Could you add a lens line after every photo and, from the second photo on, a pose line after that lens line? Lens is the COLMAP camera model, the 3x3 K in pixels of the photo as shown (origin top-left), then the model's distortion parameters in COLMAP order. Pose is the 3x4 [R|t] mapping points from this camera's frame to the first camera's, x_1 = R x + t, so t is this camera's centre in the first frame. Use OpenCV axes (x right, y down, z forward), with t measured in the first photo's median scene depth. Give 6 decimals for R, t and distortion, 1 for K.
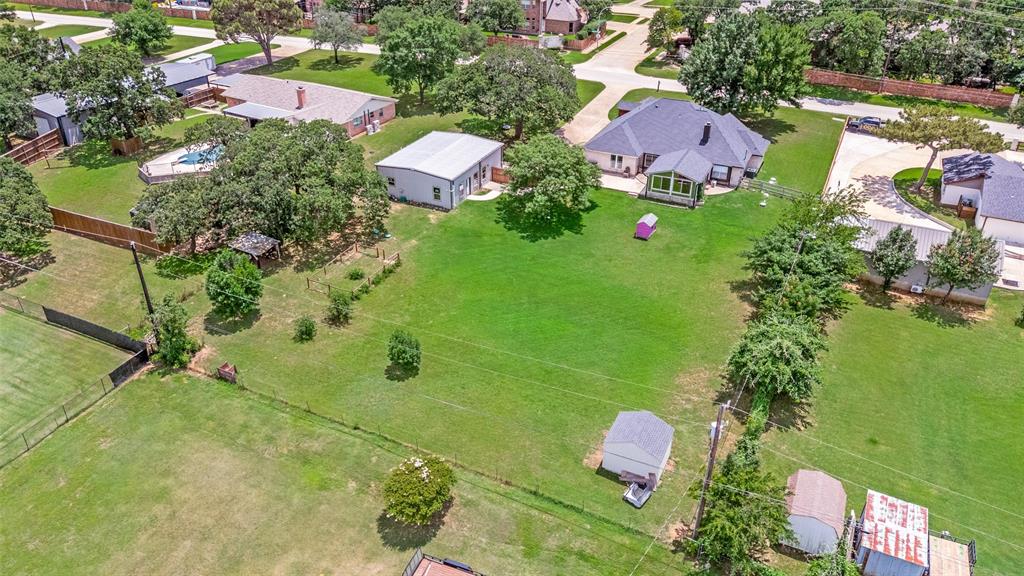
lens RADIAL K [[748.0, 0, 512.0], [0, 748.0, 288.0], [0, 0, 1]] dist [0.036853, -0.007028]
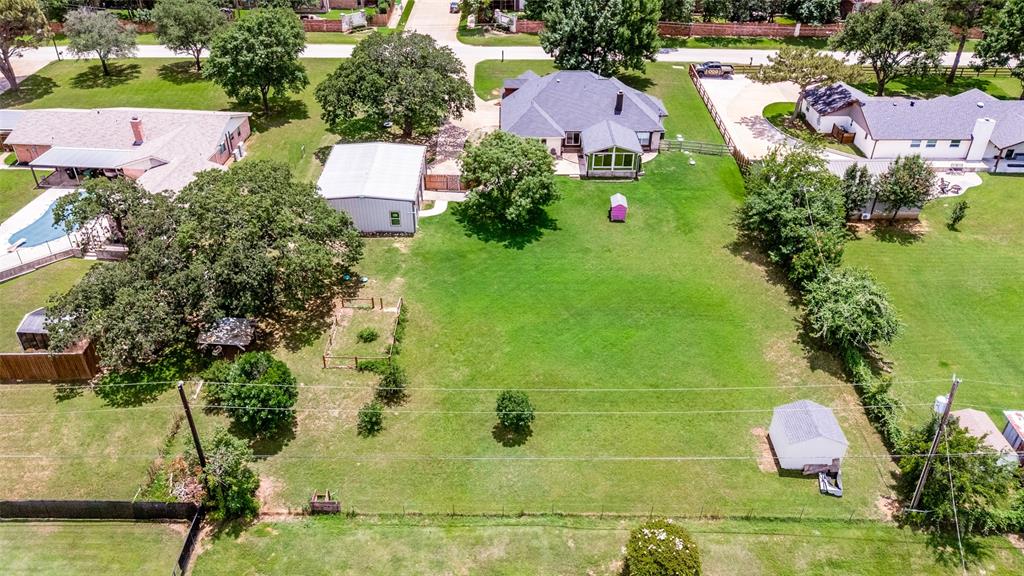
lens RADIAL K [[748.0, 0, 512.0], [0, 748.0, 288.0], [0, 0, 1]] dist [0.036853, -0.007028]
pose [[0.901074, -0.241223, 0.360384, -0.304202], [0.220055, 0.970416, 0.099342, -0.101570], [-0.373686, -0.010210, 0.927499, 0.133074]]
